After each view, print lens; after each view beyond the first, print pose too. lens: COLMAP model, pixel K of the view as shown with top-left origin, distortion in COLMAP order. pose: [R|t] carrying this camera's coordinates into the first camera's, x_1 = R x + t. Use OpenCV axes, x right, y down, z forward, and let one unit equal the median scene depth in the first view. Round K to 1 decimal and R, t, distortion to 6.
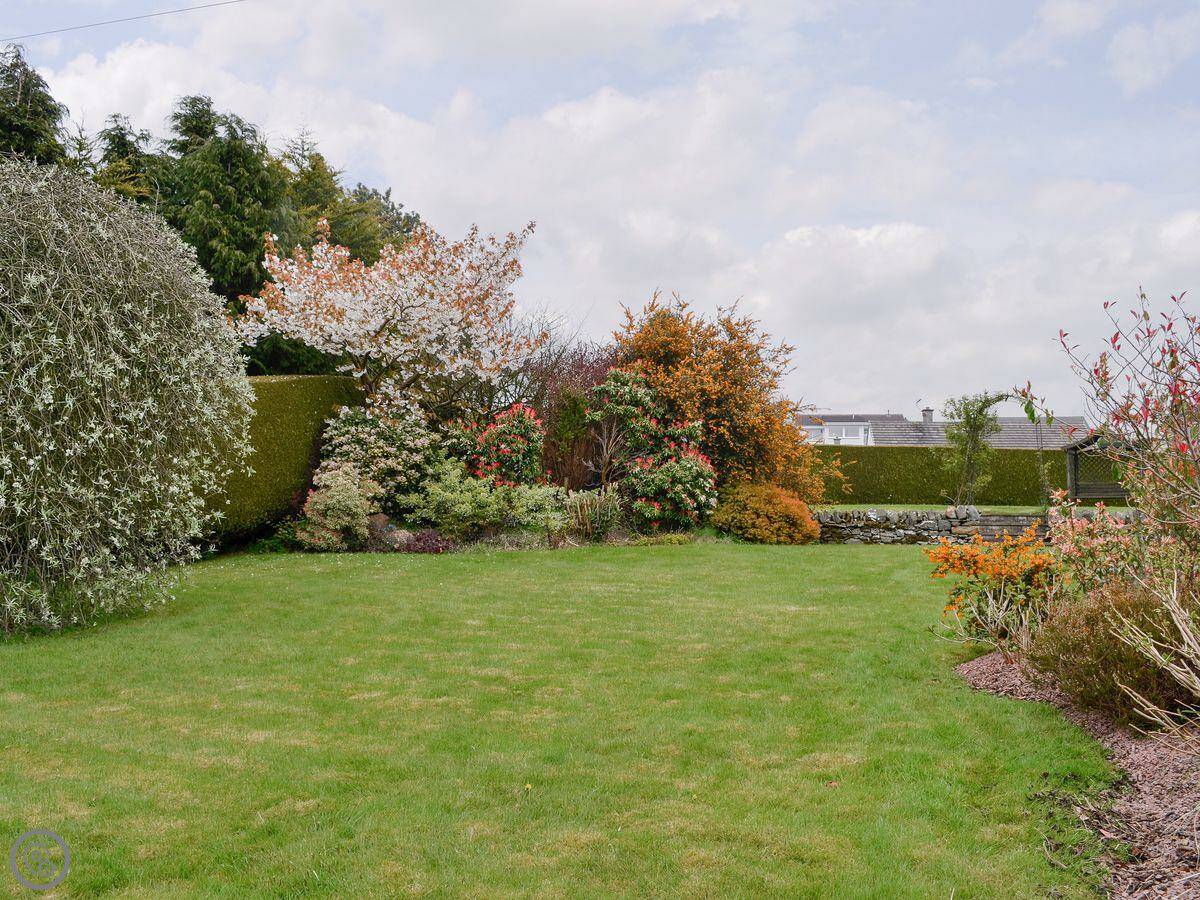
lens RADIAL K [[1112.6, 0, 600.0], [0, 1112.6, 450.0], [0, 0, 1]] dist [-0.041094, -0.009371]
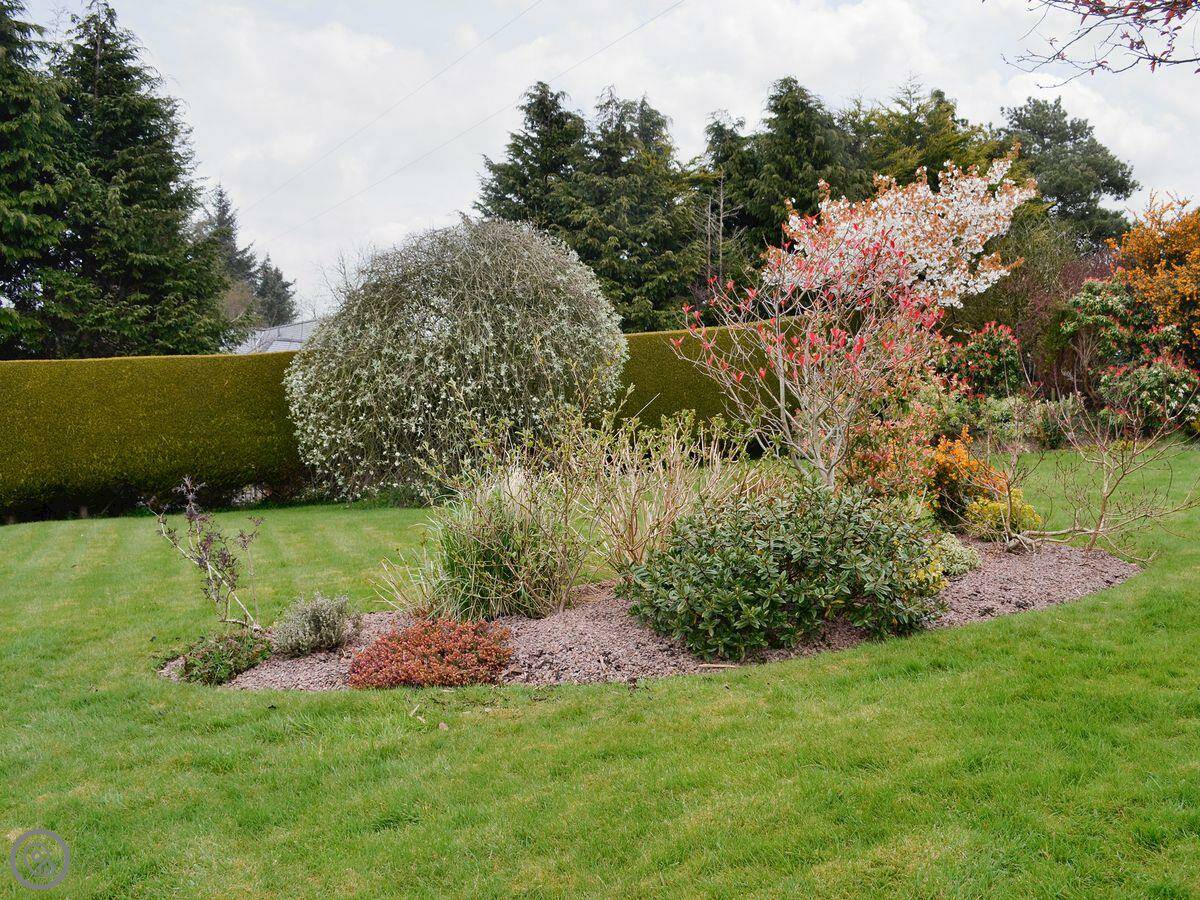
lens RADIAL K [[1112.6, 0, 600.0], [0, 1112.6, 450.0], [0, 0, 1]] dist [-0.041094, -0.009371]
pose [[0.744140, -0.008079, -0.667974, 0.356888], [0.060252, 0.996663, 0.055068, -0.000045], [0.665301, -0.081224, 0.742144, -0.057757]]
